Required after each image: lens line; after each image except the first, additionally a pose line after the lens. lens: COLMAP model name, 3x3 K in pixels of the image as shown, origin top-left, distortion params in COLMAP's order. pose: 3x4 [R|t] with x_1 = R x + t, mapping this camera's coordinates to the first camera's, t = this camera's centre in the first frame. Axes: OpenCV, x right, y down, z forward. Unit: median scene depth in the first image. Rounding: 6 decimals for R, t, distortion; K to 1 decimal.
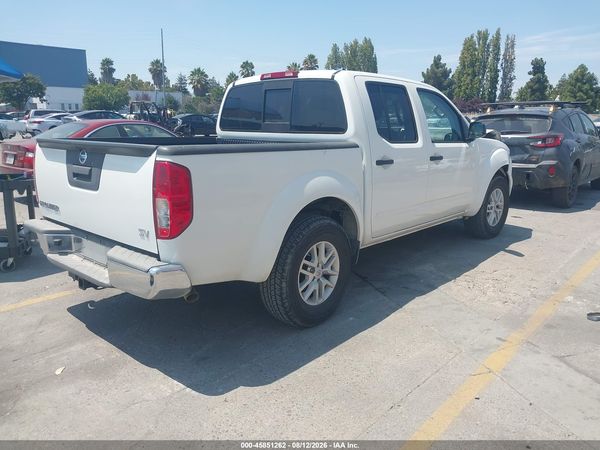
lens RADIAL K [[475.7, 0, 298.9], [0, 475.7, 215.7], [0, 0, 1]] dist [0.009281, -0.002698]
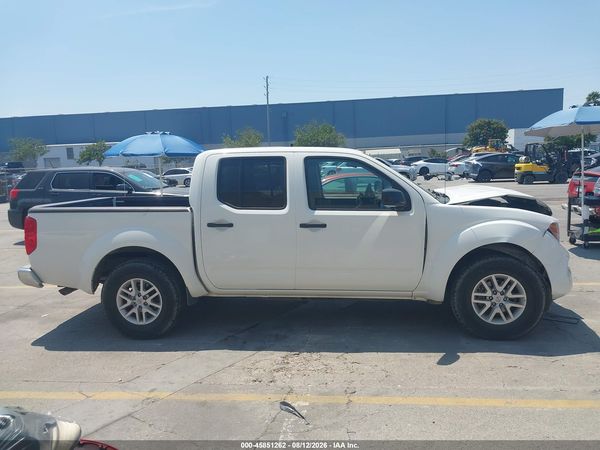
lens RADIAL K [[474.4, 0, 304.2], [0, 474.4, 221.8], [0, 0, 1]] dist [0.010011, -0.009268]
pose [[0.582233, 0.075578, -0.809501, 1.207158], [-0.127045, 0.991896, 0.001229, -0.144497], [0.803034, 0.102127, 0.587117, 0.472911]]
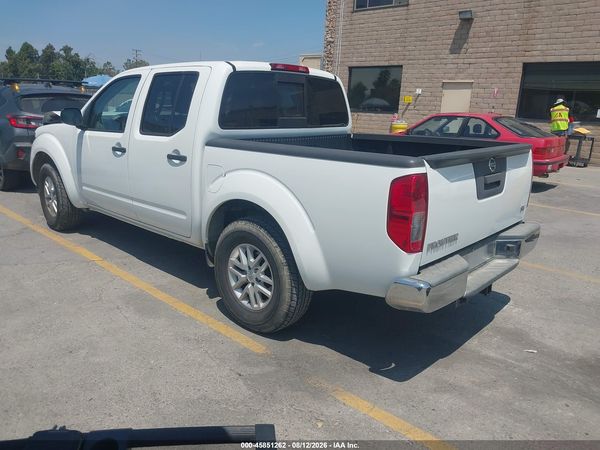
lens RADIAL K [[474.4, 0, 304.2], [0, 474.4, 221.8], [0, 0, 1]] dist [0.010011, -0.009268]
pose [[0.007461, -0.248352, 0.968641, -1.079603], [0.164128, 0.955835, 0.243804, -0.236302], [-0.986411, 0.157162, 0.047893, 1.013115]]
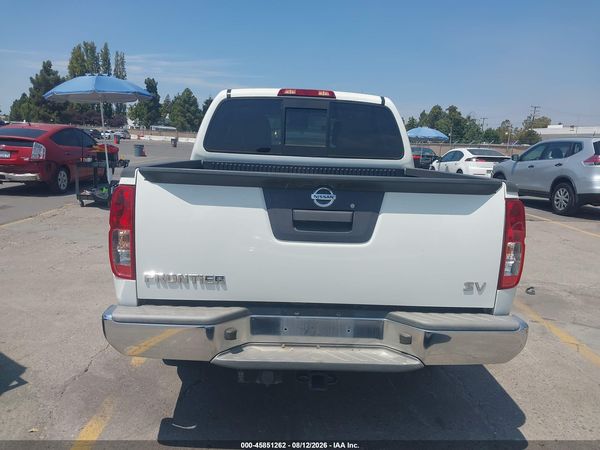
lens RADIAL K [[475.7, 0, 298.9], [0, 475.7, 215.7], [0, 0, 1]] dist [0.009281, -0.002698]
pose [[0.715081, -0.078369, 0.694635, -0.717169], [0.096742, 0.995229, 0.012693, -0.081278], [-0.692315, 0.058124, 0.719250, 0.396766]]
